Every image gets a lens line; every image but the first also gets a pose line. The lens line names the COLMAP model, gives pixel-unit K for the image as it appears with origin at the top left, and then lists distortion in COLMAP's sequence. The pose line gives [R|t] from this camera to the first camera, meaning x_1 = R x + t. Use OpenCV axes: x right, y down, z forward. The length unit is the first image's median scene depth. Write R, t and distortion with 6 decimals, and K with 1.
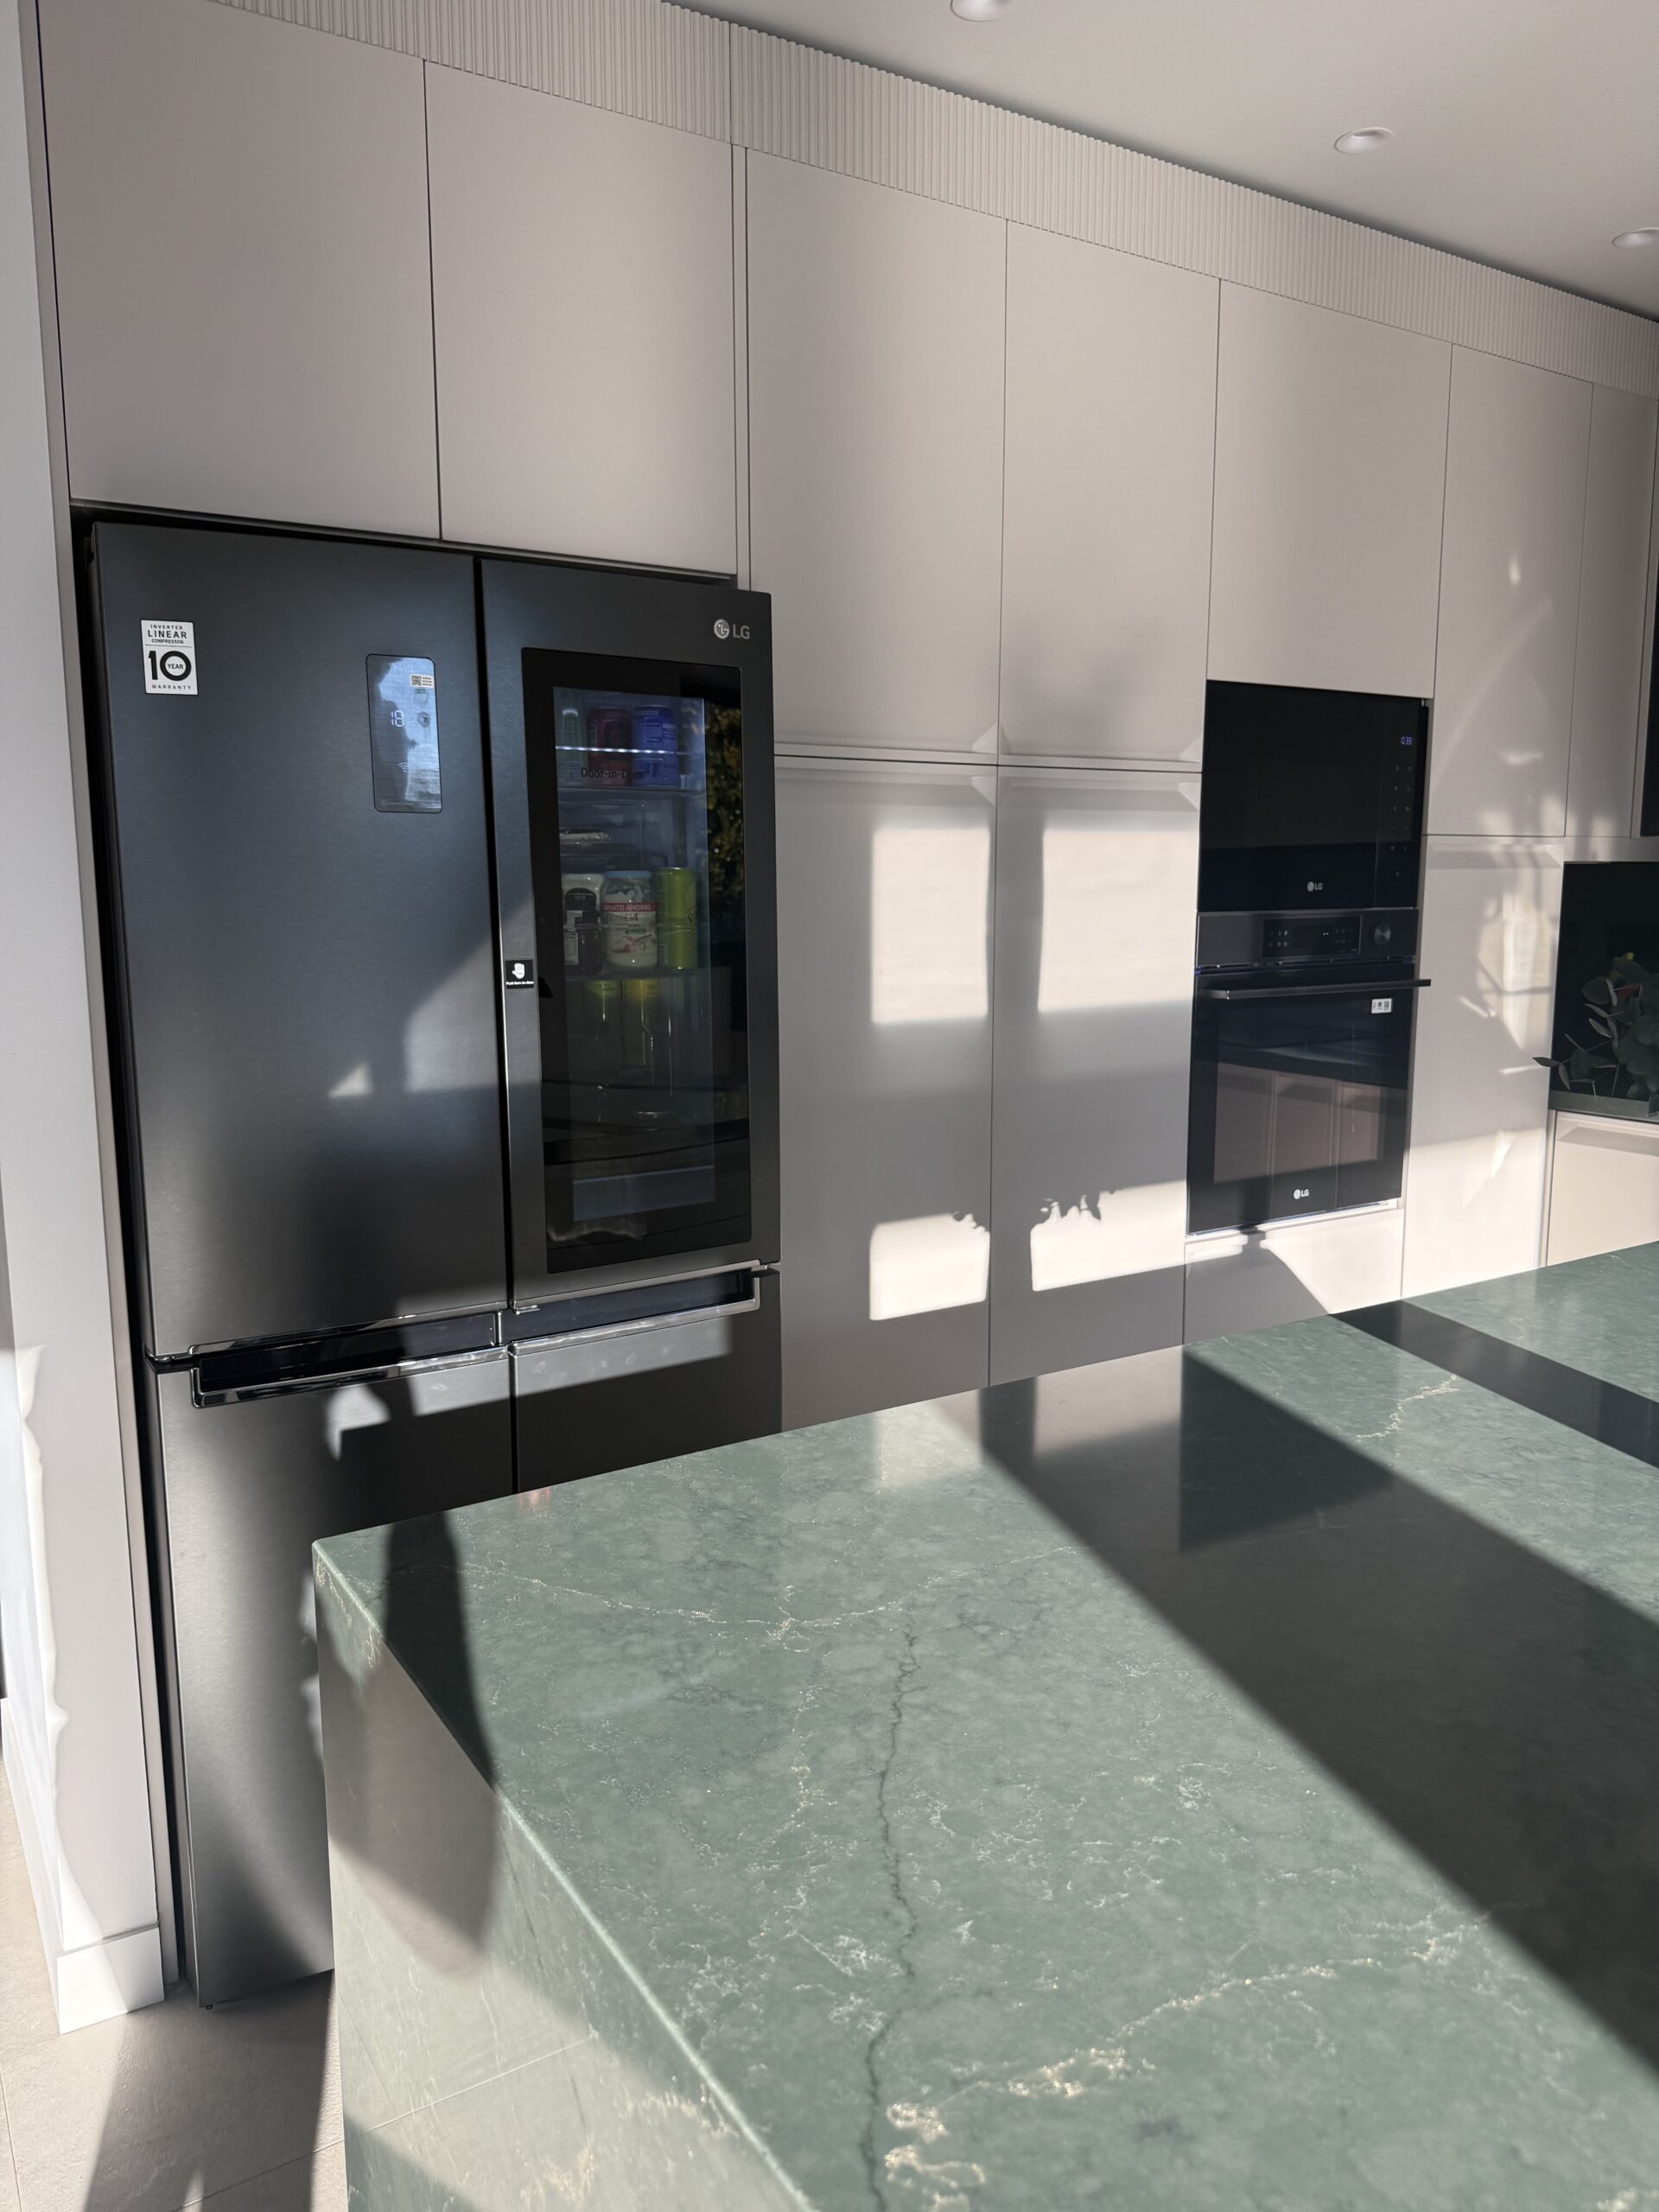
lens RADIAL K [[1543.7, 0, 827.1], [0, 1543.7, 1104.2], [0, 0, 1]] dist [0.154068, -0.327336]
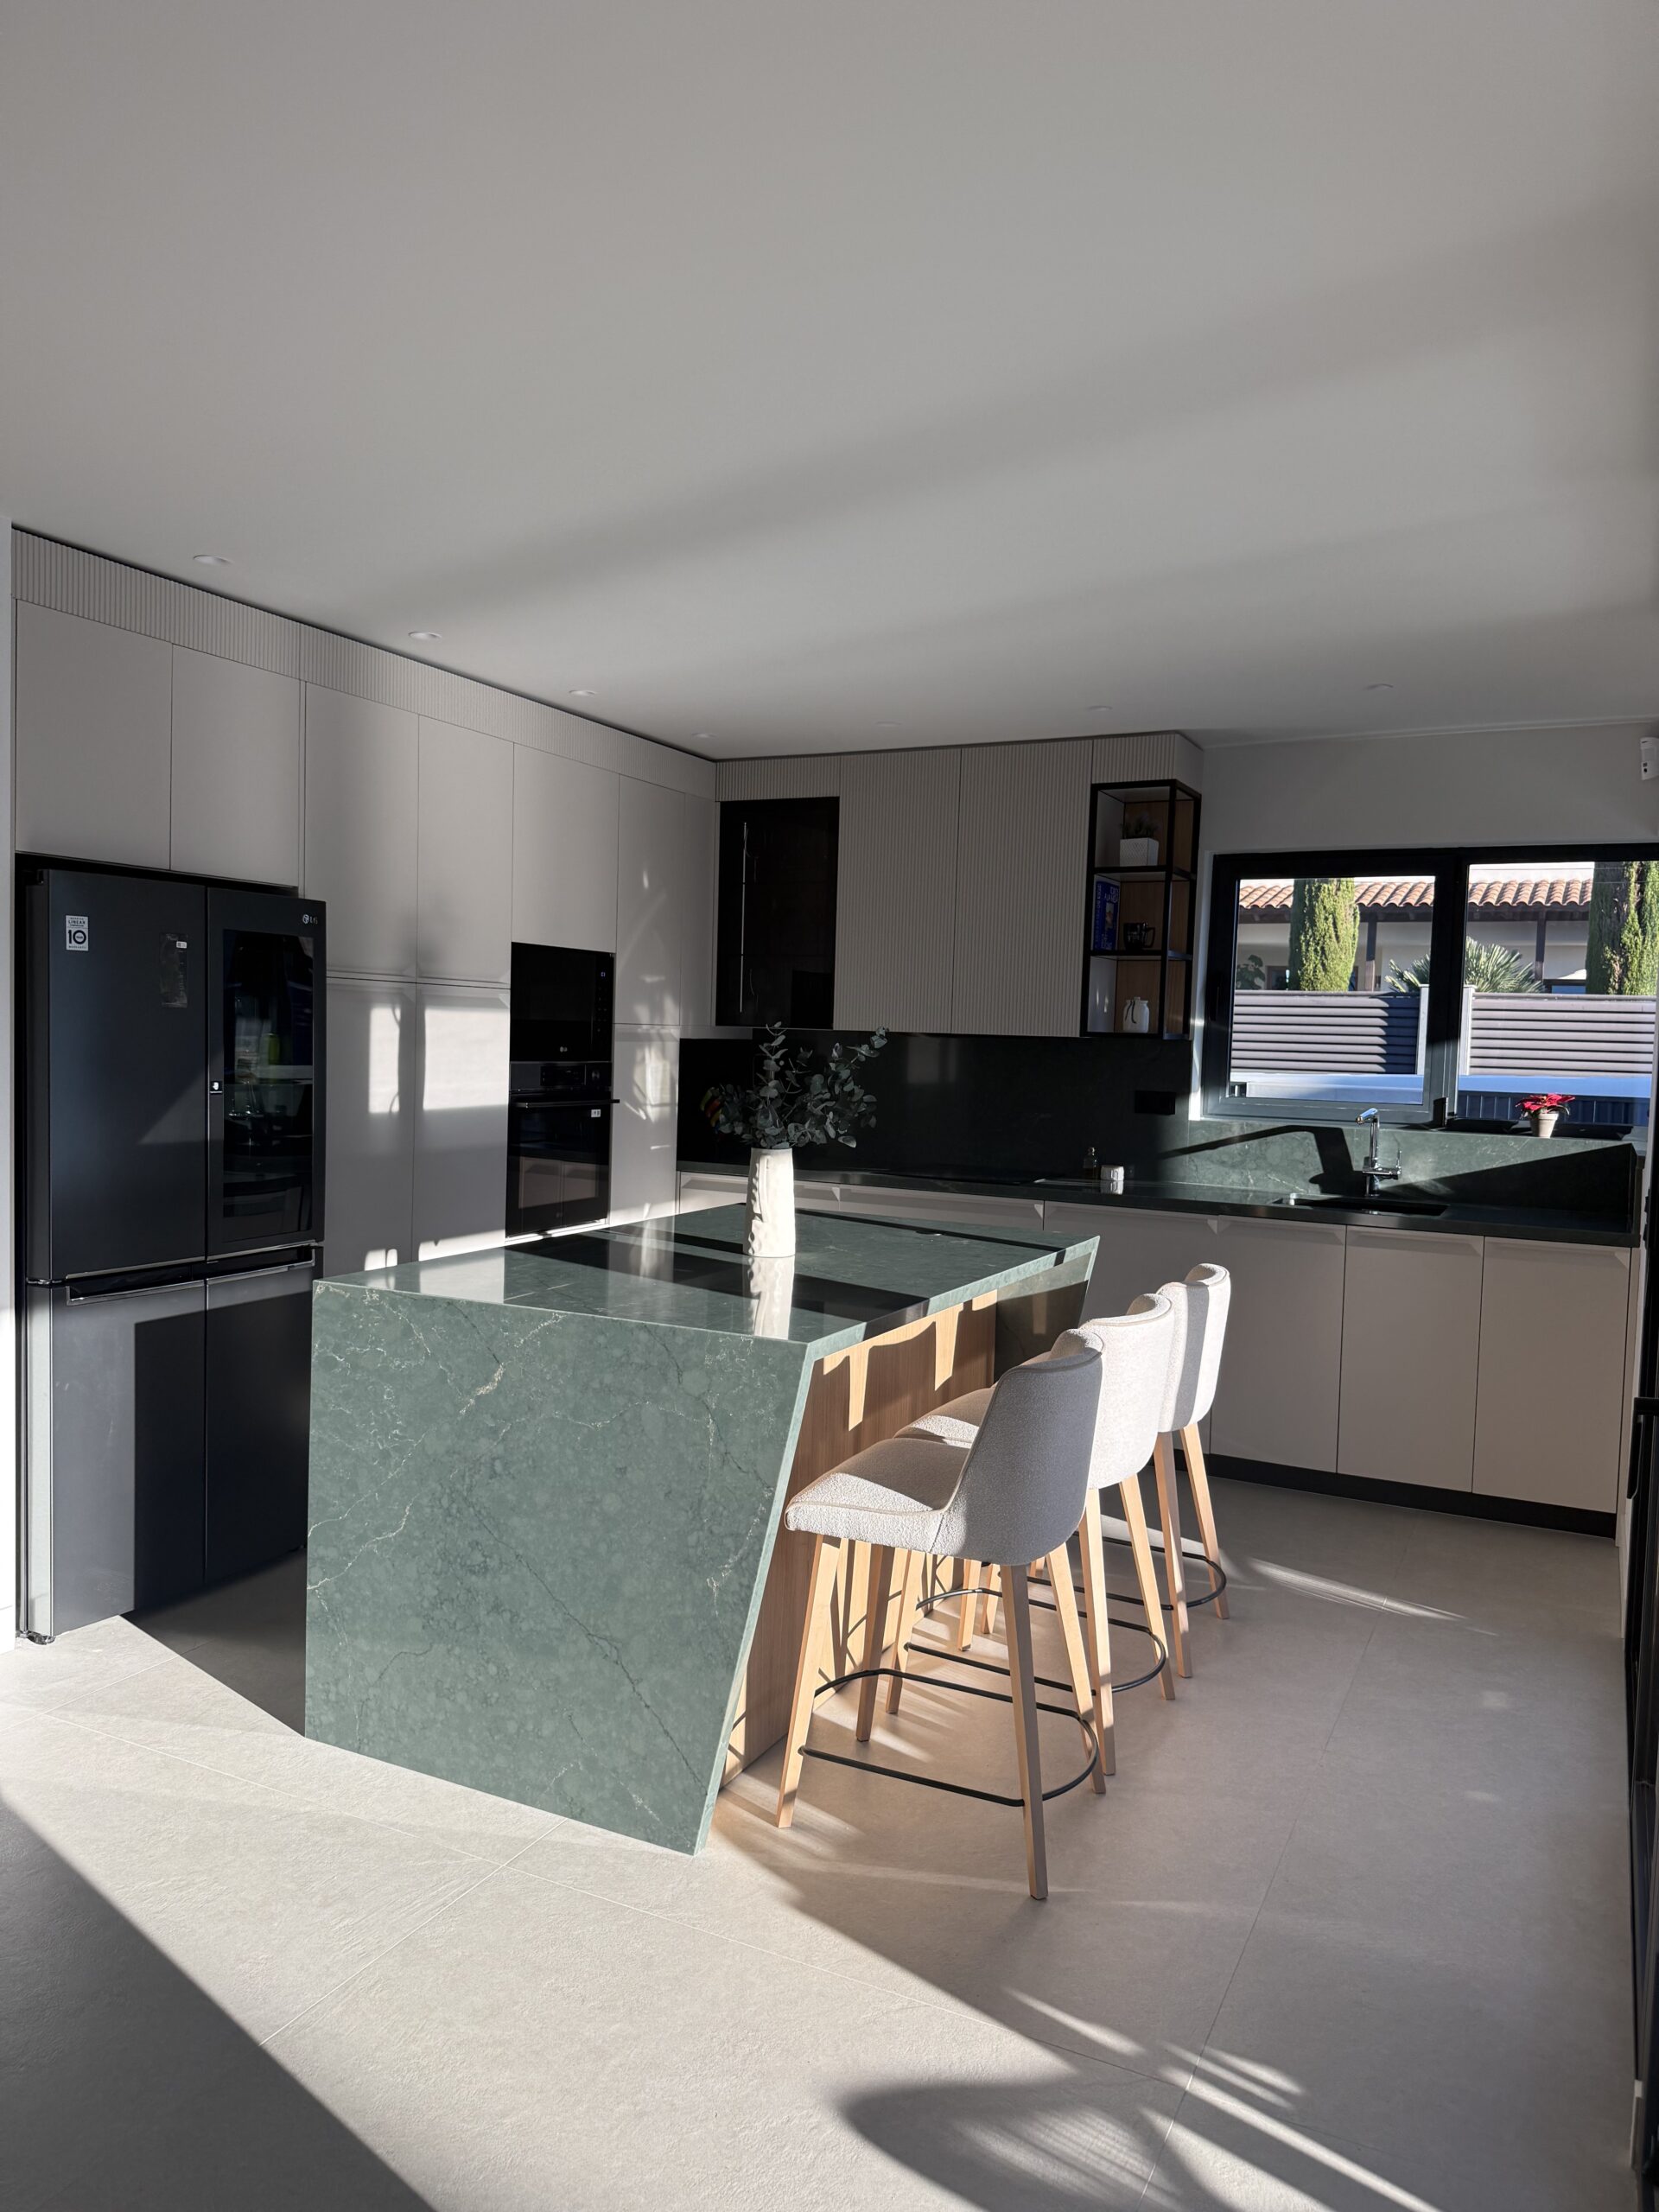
lens RADIAL K [[1543.7, 0, 827.1], [0, 1543.7, 1104.2], [0, 0, 1]] dist [0.154068, -0.327336]
pose [[0.854210, 0.005743, 0.519897, -0.420903], [0.039660, 0.996306, -0.076168, 0.088726], [-0.518414, 0.085683, 0.850827, -0.812619]]
